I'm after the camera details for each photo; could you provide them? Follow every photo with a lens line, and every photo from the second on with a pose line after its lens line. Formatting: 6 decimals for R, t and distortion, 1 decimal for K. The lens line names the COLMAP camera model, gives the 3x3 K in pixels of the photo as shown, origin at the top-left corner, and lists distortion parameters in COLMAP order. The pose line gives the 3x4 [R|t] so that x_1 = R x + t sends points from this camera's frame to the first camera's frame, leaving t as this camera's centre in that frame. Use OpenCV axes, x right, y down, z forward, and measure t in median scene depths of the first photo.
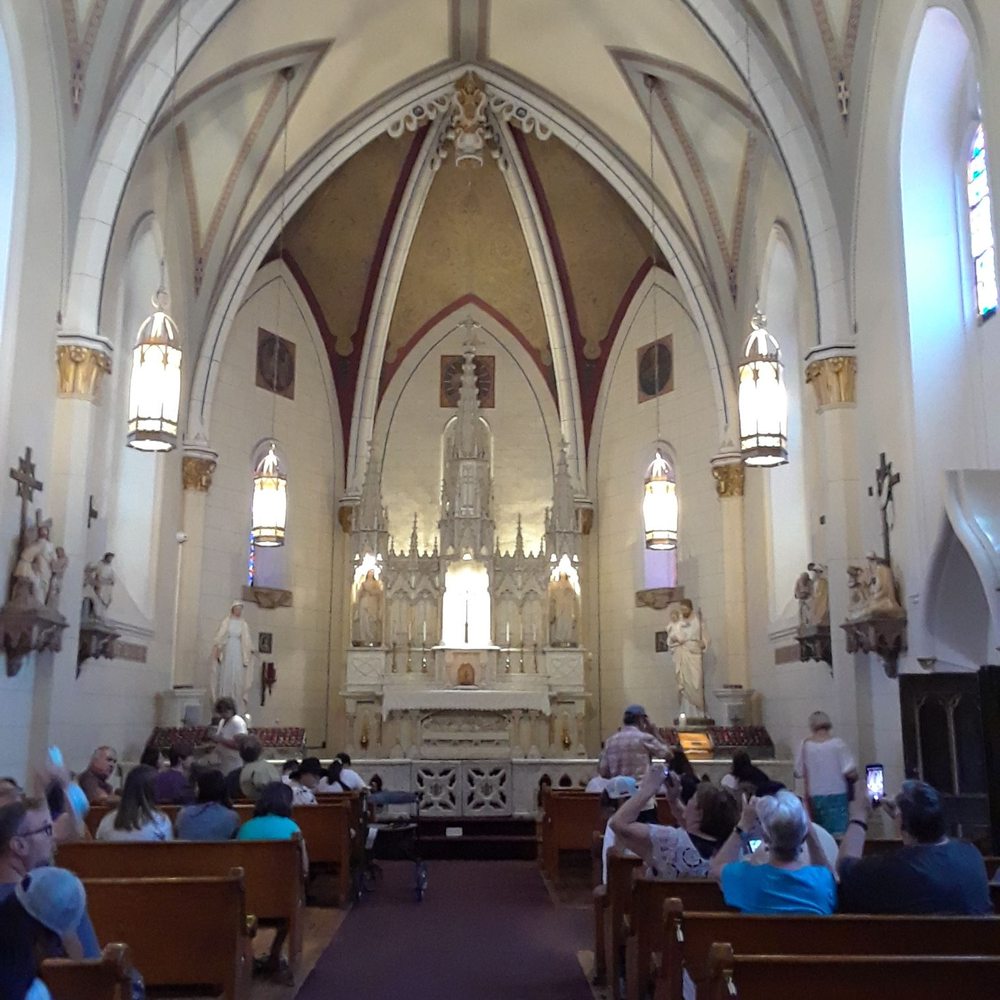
lens RADIAL K [[1148.0, 0, 506.9], [0, 1148.0, 474.5], [0, 0, 1]] dist [0.004103, 0.061137]
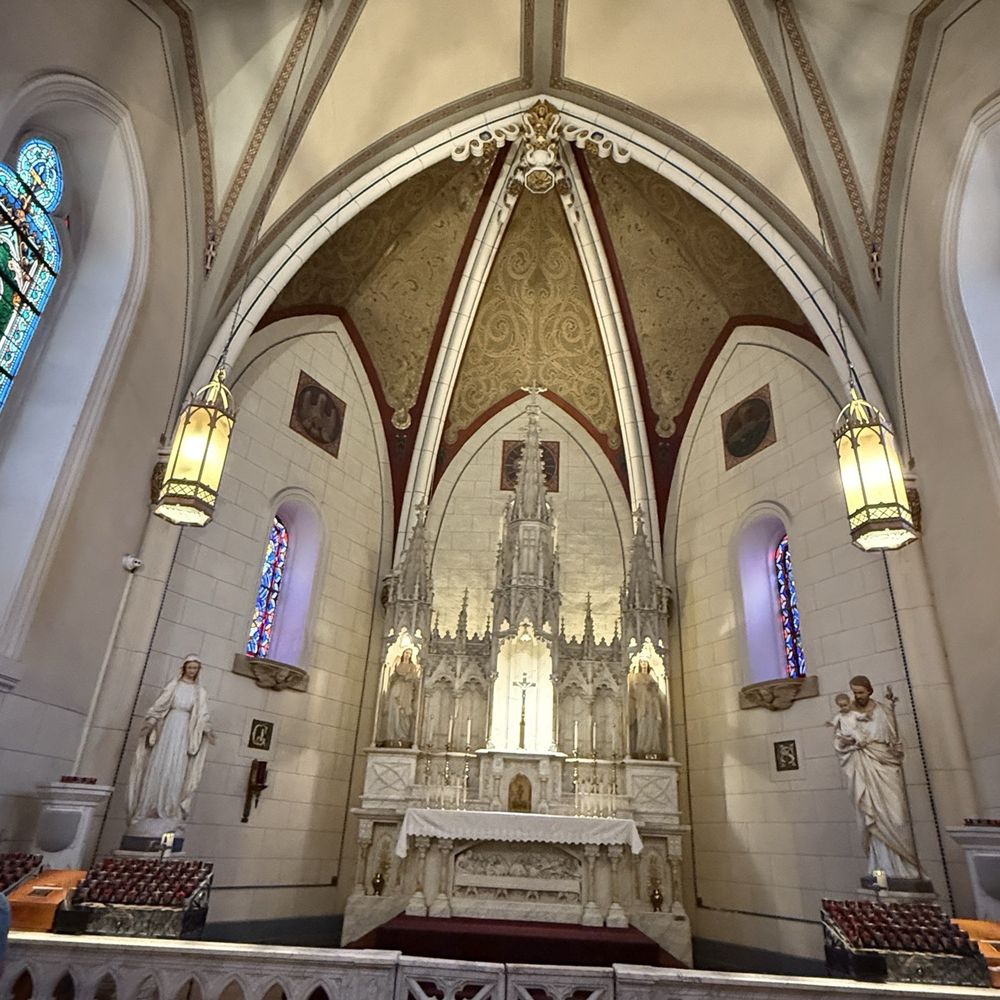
lens RADIAL K [[717.1, 0, 501.3], [0, 717.1, 495.5], [0, 0, 1]] dist [-0.000164, -0.001479]
pose [[0.997250, 0.016682, -0.072203, -0.017424], [-0.033742, 0.969691, -0.241995, 0.101376], [0.065977, 0.243766, 0.967587, 0.502950]]
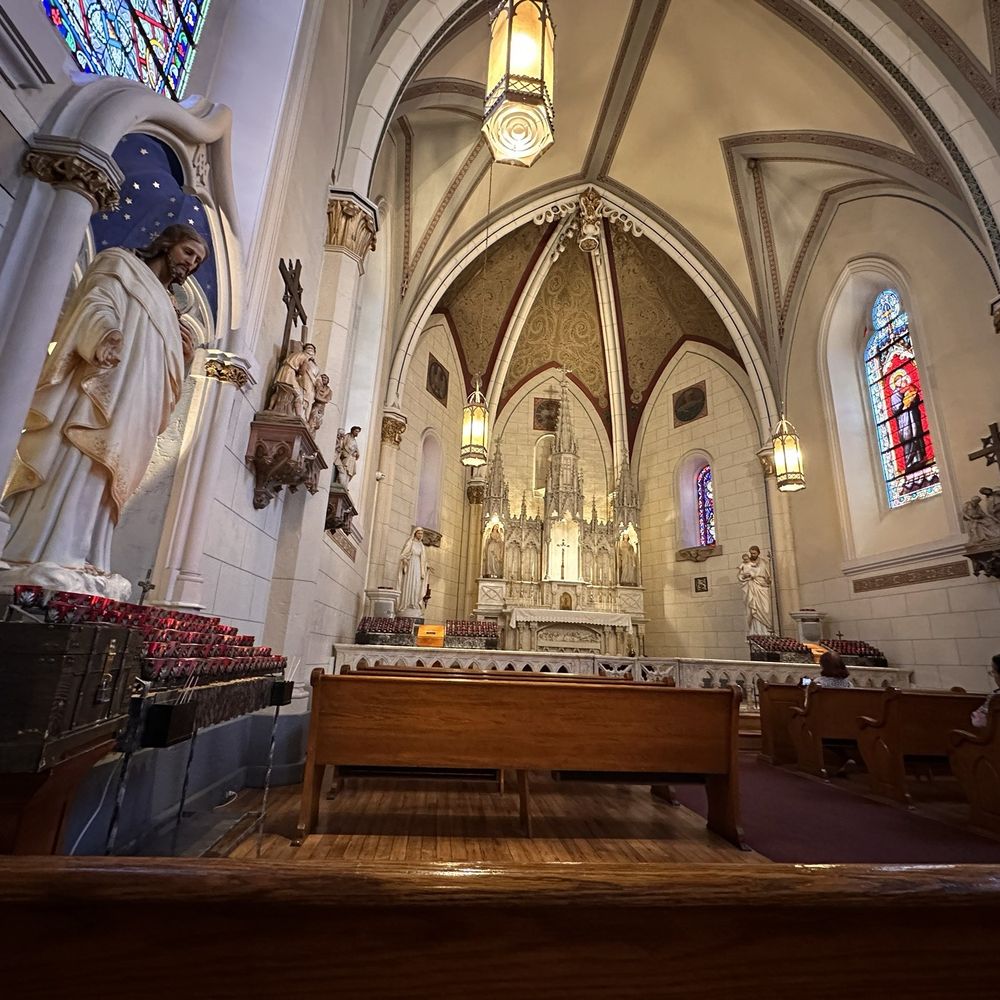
lens RADIAL K [[533.7, 0, 500.7], [0, 533.7, 498.0], [0, 0, 1]] dist [-0.005859, 0.000275]
pose [[0.996198, 0.062221, 0.060980, -0.161209], [-0.057308, 0.995206, -0.079254, 0.105575], [-0.065619, 0.075459, 0.994988, 0.350097]]
